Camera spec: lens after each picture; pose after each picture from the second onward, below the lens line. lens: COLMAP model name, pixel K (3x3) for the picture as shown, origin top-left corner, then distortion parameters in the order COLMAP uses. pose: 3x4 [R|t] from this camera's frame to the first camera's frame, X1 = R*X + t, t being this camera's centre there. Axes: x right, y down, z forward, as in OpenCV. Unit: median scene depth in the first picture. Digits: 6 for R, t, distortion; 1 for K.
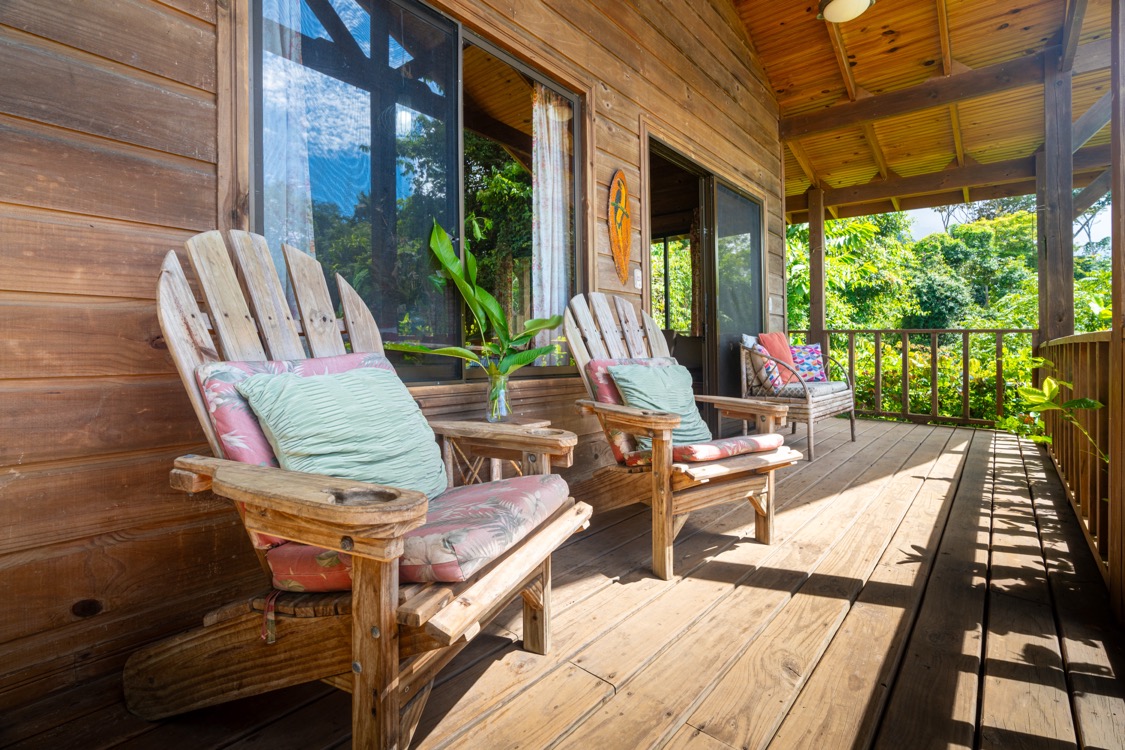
lens RADIAL K [[519.7, 0, 558.3], [0, 519.7, 346.0], [0, 0, 1]] dist [-0.002398, 0.001220]
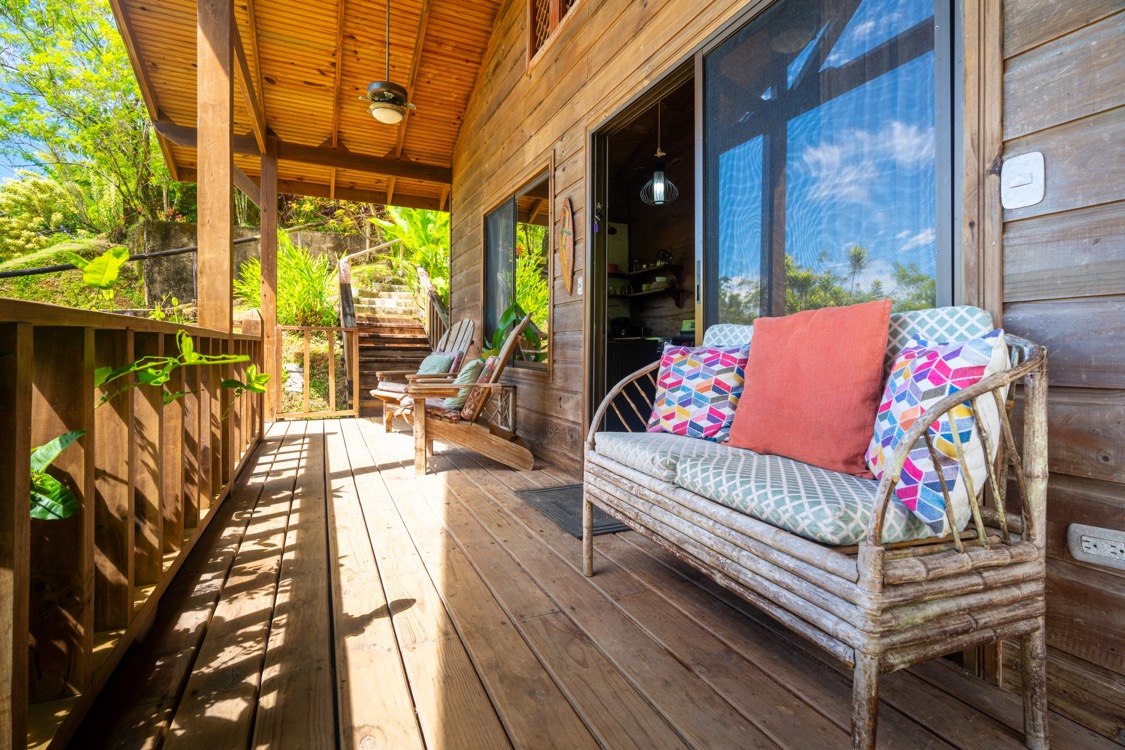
lens RADIAL K [[519.7, 0, 558.3], [0, 519.7, 346.0], [0, 0, 1]] dist [-0.002398, 0.001220]
pose [[-0.417821, -0.017341, -0.908364, 1.482998], [-0.009659, 0.999846, -0.014644, 0.015247], [0.908478, 0.002655, -0.417924, 1.834928]]
